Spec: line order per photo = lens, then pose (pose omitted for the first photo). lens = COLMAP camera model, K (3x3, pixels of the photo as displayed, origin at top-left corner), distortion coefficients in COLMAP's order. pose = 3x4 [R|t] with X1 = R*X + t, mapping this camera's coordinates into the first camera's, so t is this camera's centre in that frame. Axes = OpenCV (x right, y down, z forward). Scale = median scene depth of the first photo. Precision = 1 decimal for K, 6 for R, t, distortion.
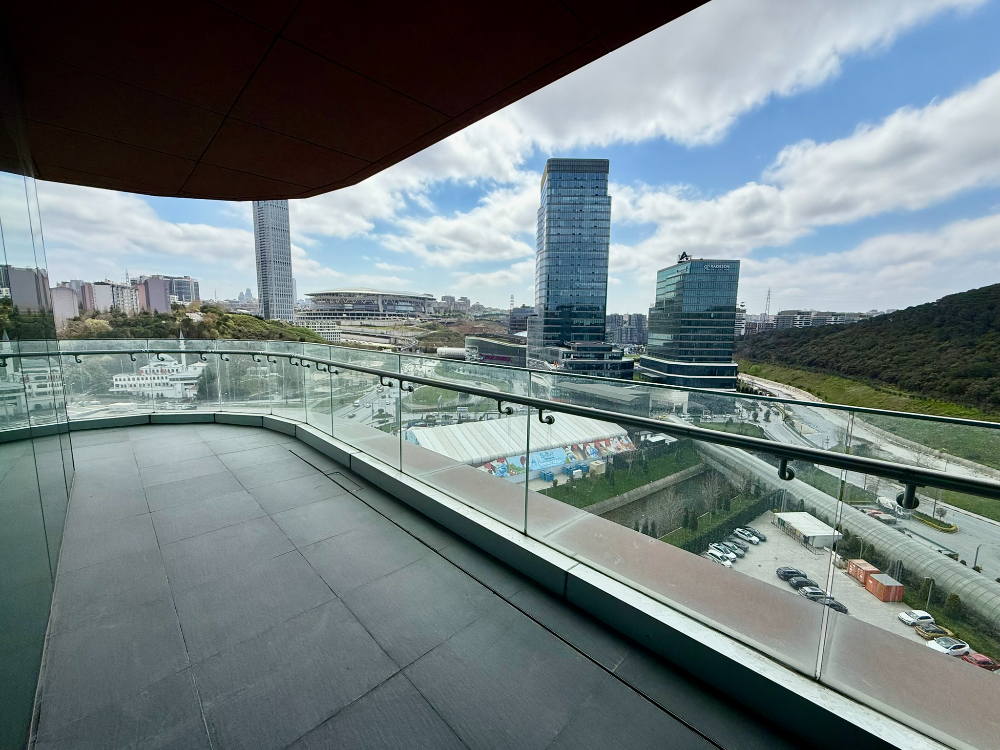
lens RADIAL K [[398.7, 0, 500.0], [0, 398.7, 375.0], [0, 0, 1]] dist [0.000827, 0.000227]
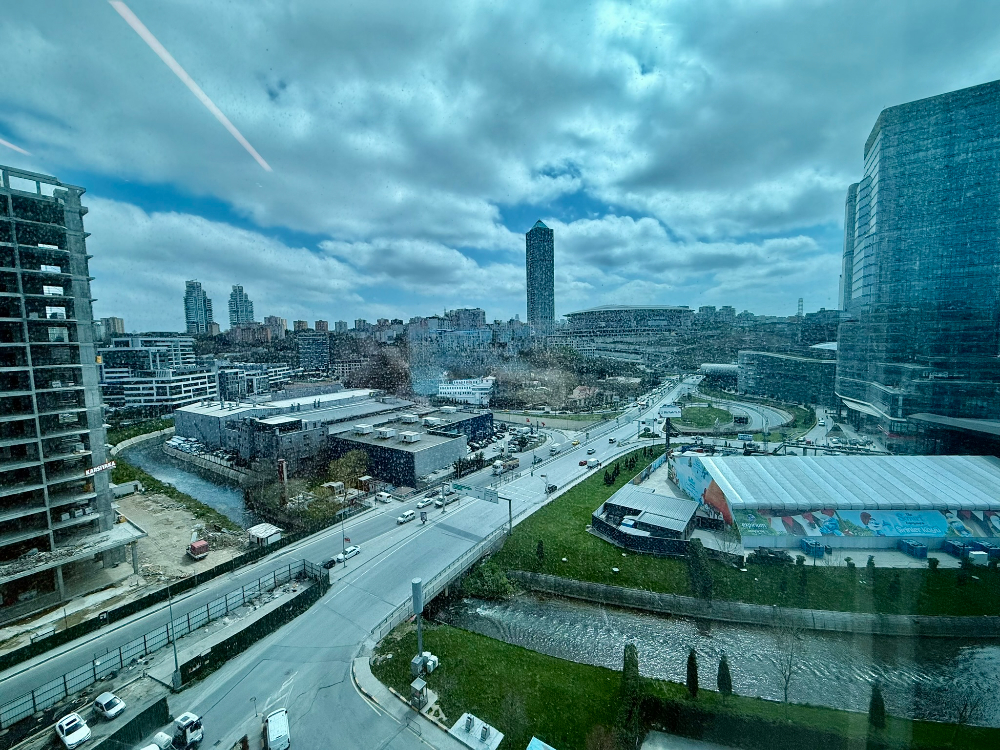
lens RADIAL K [[398.7, 0, 500.0], [0, 398.7, 375.0], [0, 0, 1]] dist [0.000827, 0.000227]
pose [[0.826168, 0.014087, -0.563248, -0.047709], [-0.036441, 0.998930, -0.028467, -0.001533], [0.562244, 0.044043, 0.825798, 0.004880]]
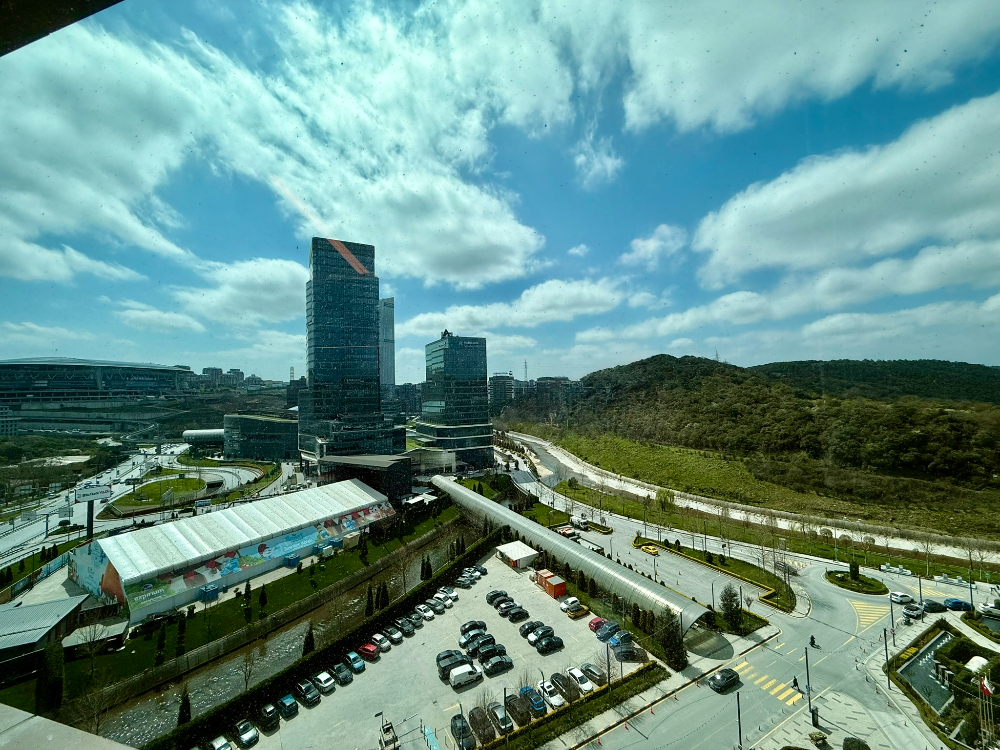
lens RADIAL K [[397.0, 0, 500.0], [0, 397.0, 375.0], [0, 0, 1]] dist [-0.001210, 0.000534]
pose [[0.881215, -0.016746, 0.472418, 0.062362], [0.098507, 0.983938, -0.148870, 0.007844], [-0.462337, 0.177724, 0.868711, -0.052174]]
